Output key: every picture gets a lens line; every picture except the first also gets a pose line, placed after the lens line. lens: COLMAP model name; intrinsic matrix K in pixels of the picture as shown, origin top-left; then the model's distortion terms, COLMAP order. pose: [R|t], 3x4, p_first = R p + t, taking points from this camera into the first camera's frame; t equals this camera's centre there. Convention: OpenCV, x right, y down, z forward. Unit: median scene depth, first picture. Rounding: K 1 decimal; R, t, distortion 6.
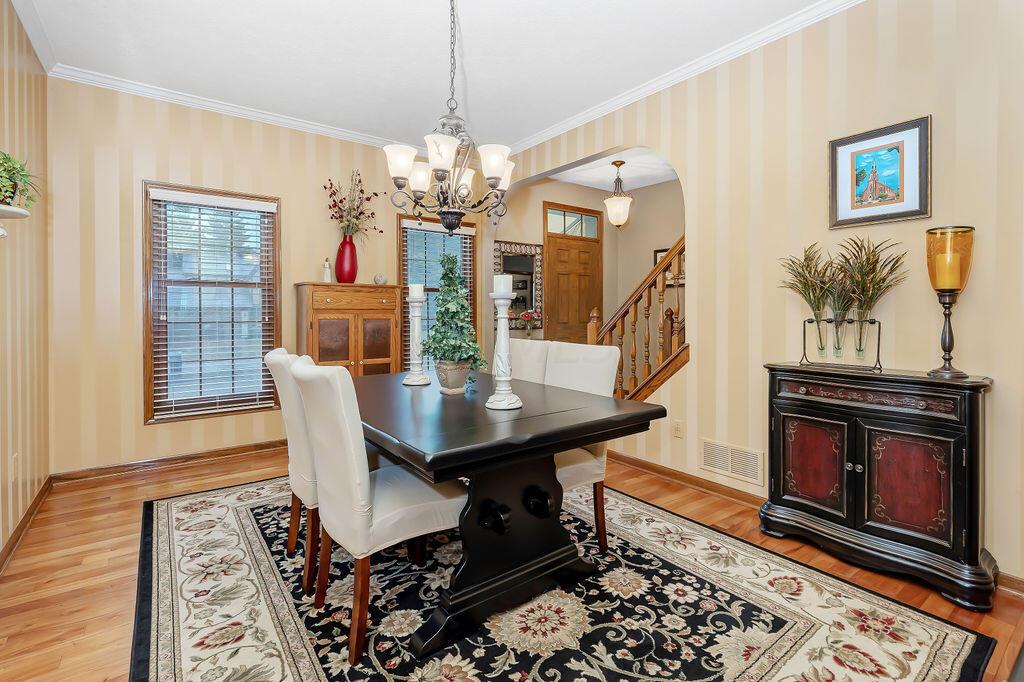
lens RADIAL K [[457.8, 0, 499.8], [0, 457.8, 342.6], [0, 0, 1]] dist [0.000059, -0.000298]
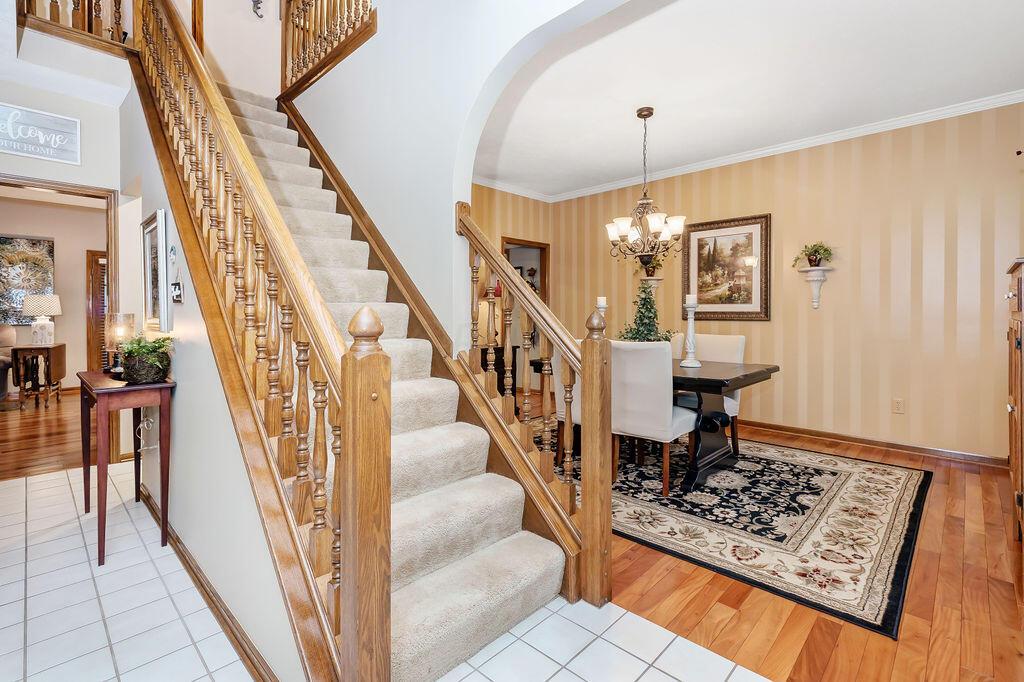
lens RADIAL K [[470.0, 0, 516.8], [0, 470.0, 314.7], [0, 0, 1]] dist [0.000722, -0.000124]
pose [[0.986070, -0.006310, 0.166211, -1.047650], [0.016543, 0.998046, -0.060257, 0.048932], [-0.165506, 0.062167, 0.984247, -0.770914]]
